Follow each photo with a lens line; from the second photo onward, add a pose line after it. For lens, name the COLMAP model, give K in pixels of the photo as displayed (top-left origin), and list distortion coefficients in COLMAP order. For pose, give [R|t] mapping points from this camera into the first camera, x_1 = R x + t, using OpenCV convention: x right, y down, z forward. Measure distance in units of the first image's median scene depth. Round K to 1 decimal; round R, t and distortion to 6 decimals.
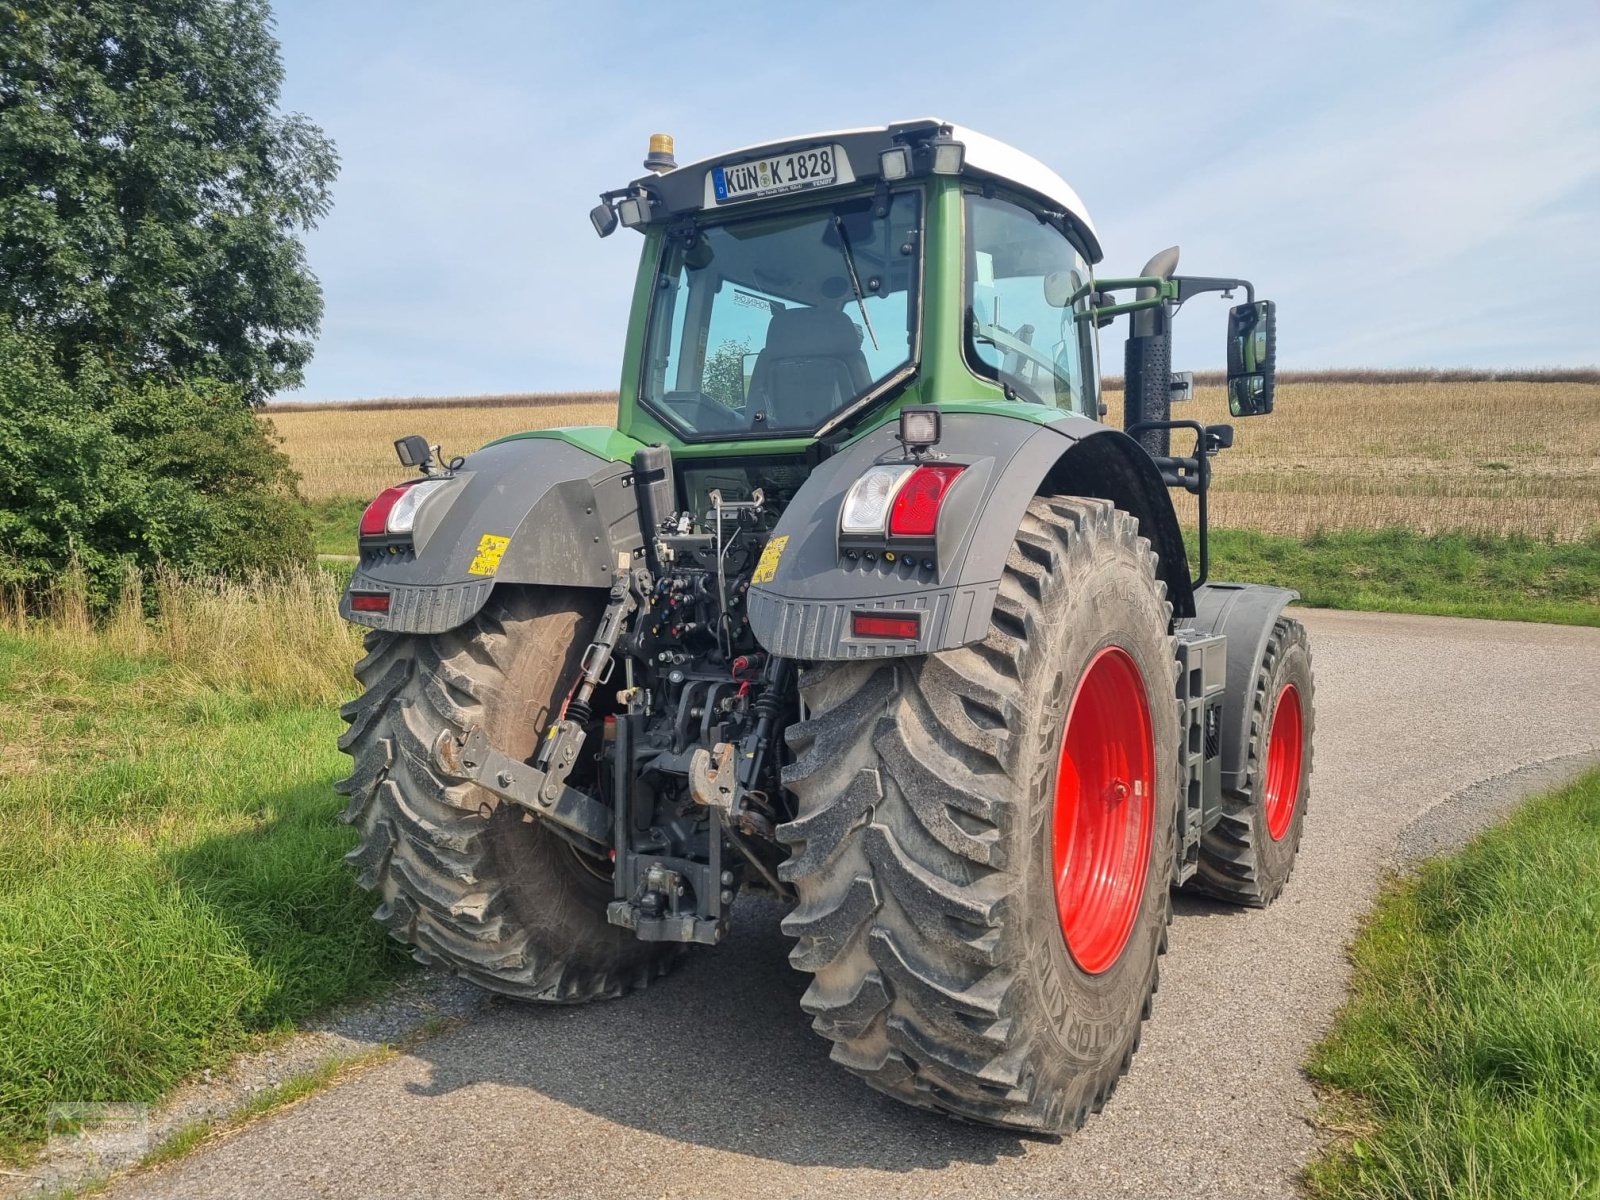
lens RADIAL K [[1174.0, 0, 800.0], [0, 1174.0, 600.0], [0, 0, 1]] dist [0.034991, -0.011033]
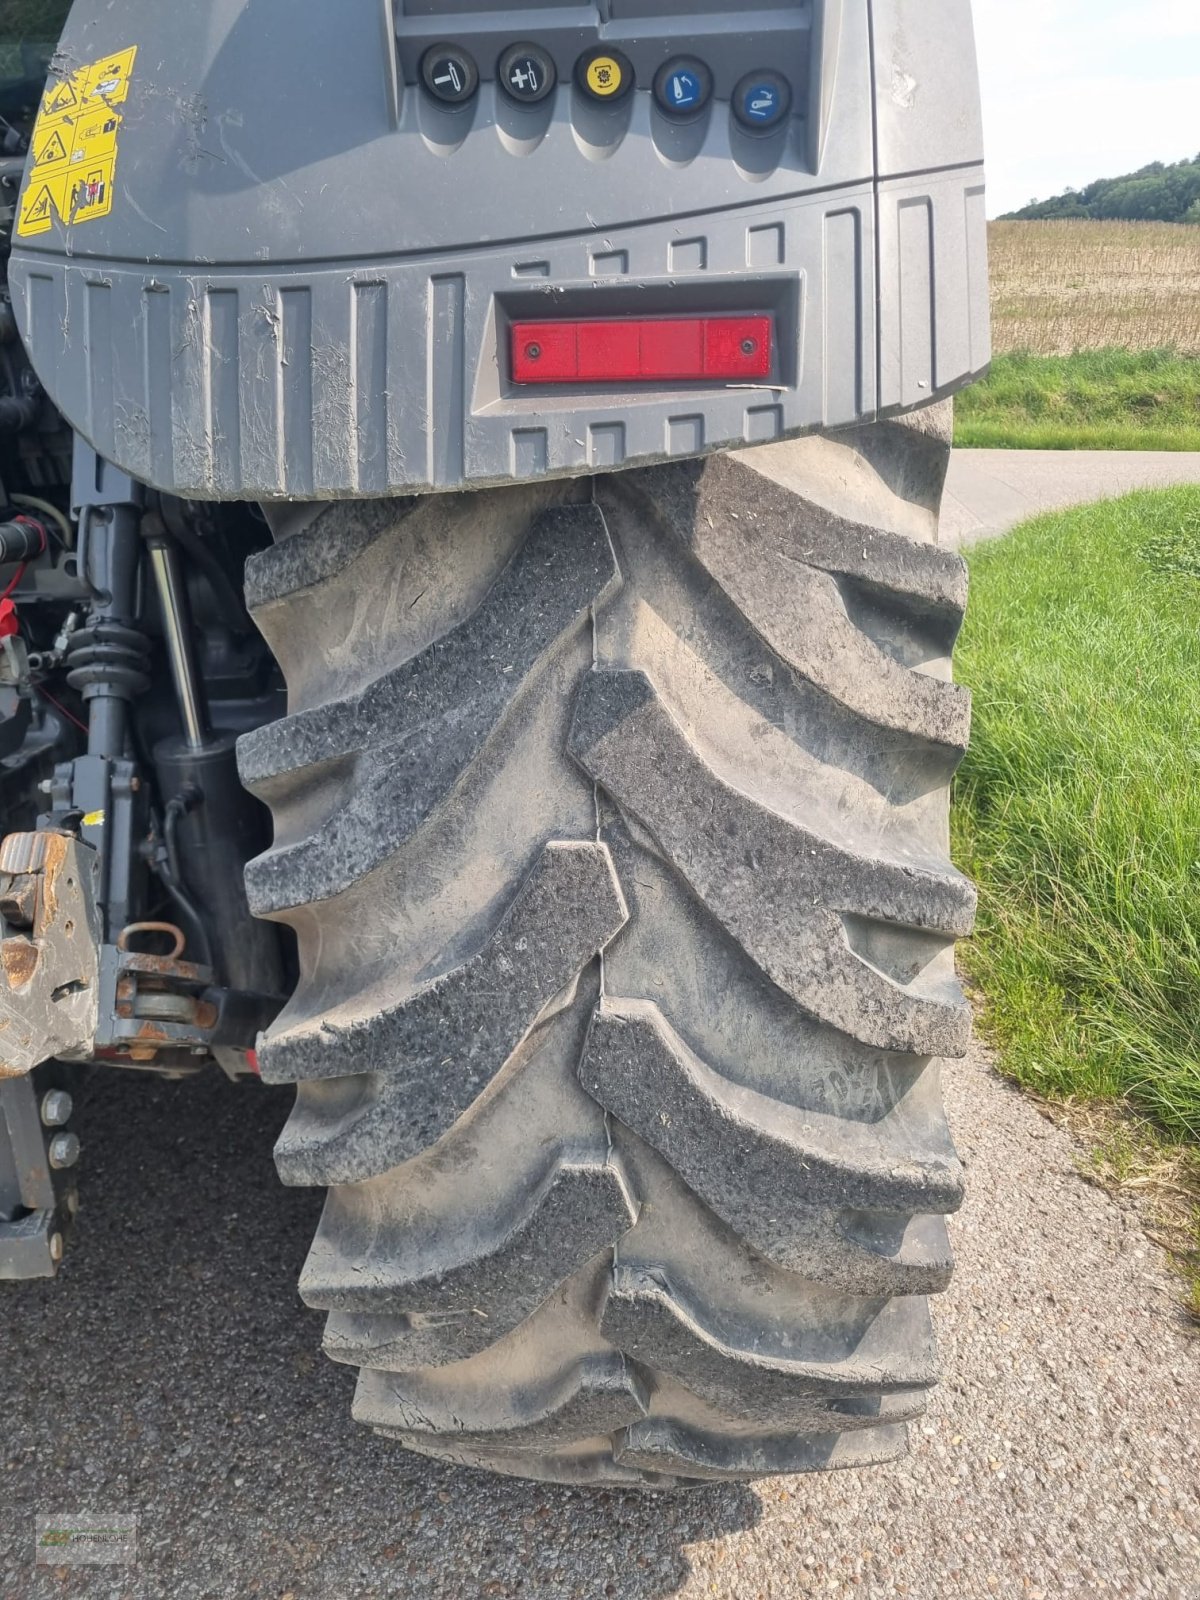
lens RADIAL K [[1237.8, 0, 602.0], [0, 1237.8, 774.6], [0, 0, 1]] dist [0.031189, -0.005353]
pose [[0.887816, -0.174106, 0.425993, -0.072233], [0.064031, 0.963402, 0.260301, 0.041961], [-0.455723, -0.203823, 0.866472, 0.720078]]
